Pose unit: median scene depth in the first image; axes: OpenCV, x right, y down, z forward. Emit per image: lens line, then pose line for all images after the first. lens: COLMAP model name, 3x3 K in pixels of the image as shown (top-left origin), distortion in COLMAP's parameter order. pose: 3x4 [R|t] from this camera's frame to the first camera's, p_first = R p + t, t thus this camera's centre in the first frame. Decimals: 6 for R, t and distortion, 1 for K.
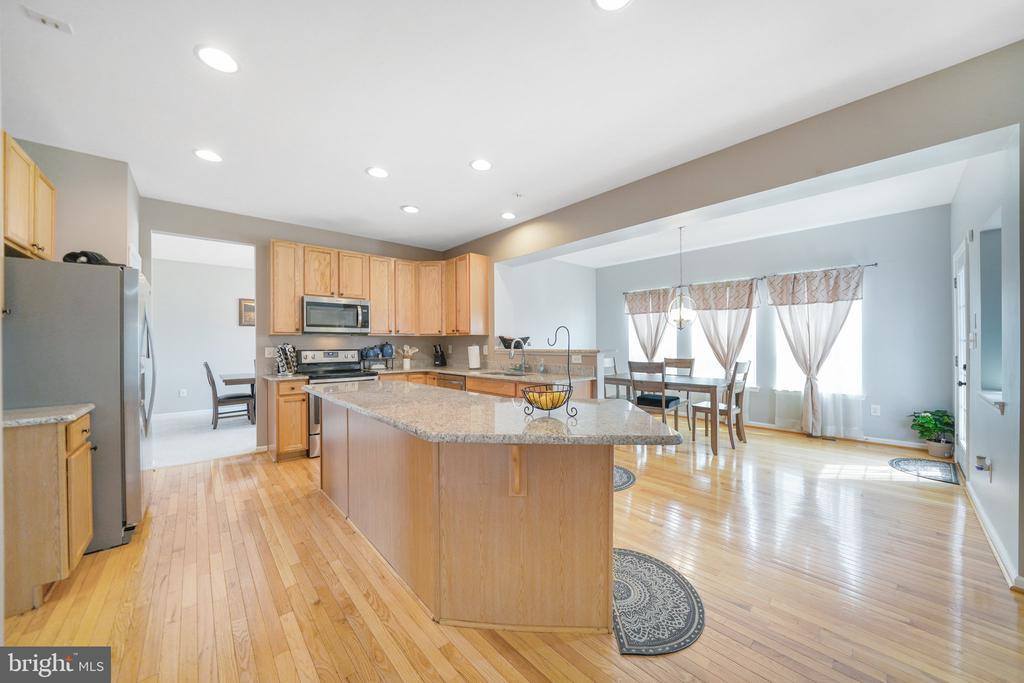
lens RADIAL K [[352.8, 0, 510.3], [0, 352.8, 344.5], [0, 0, 1]] dist [-0.021748, 0.000721]
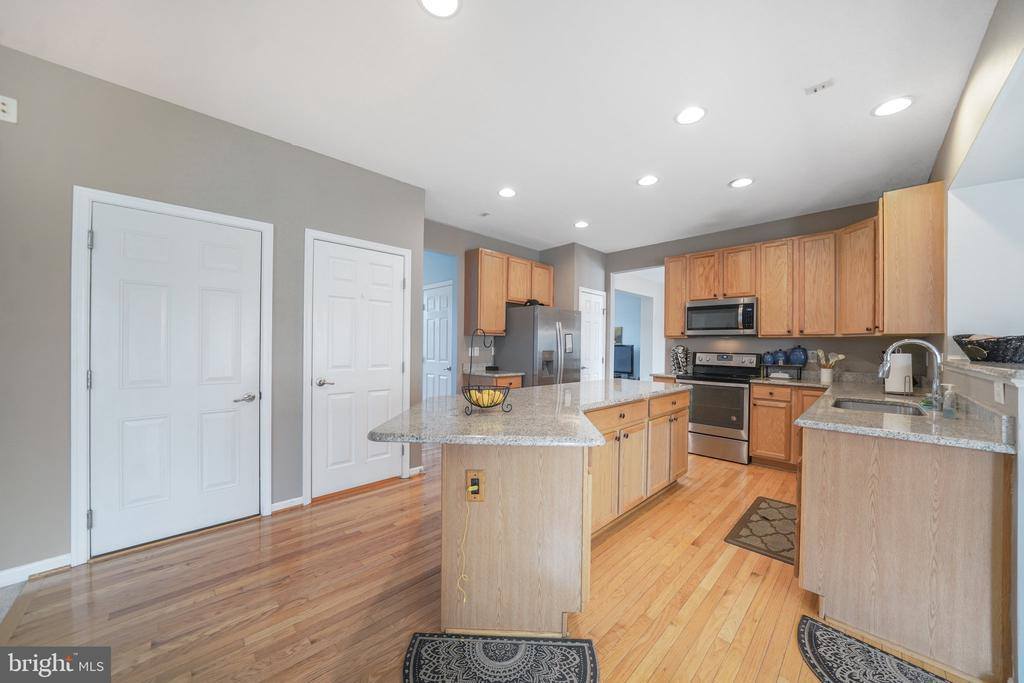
lens RADIAL K [[352.8, 0, 516.8], [0, 352.8, 344.9], [0, 0, 1]] dist [-0.021748, 0.000721]
pose [[0.063229, 0.005299, -0.997985, 0.529037], [-0.013827, 0.999895, 0.004433, -0.004399], [0.997903, 0.013519, 0.063296, 0.463497]]
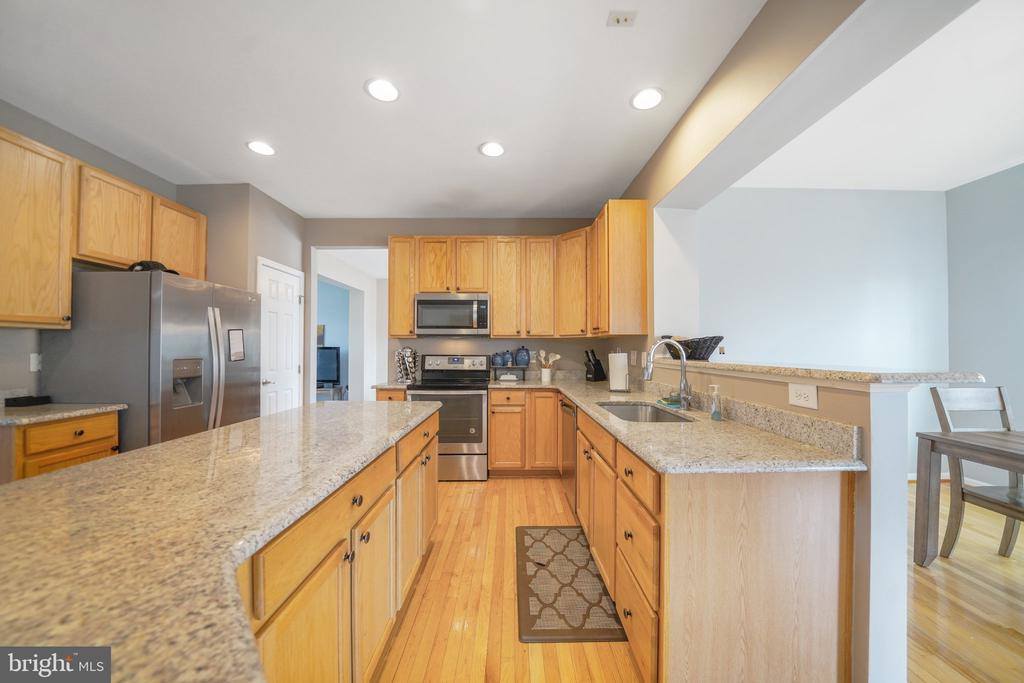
lens RADIAL K [[352.8, 0, 513.3], [0, 352.8, 345.7], [0, 0, 1]] dist [-0.021748, 0.000721]
pose [[0.757442, 0.000684, -0.652903, 0.199631], [-0.006502, 0.999958, -0.006495, -0.004217], [0.652871, 0.009165, 0.757414, 0.556879]]
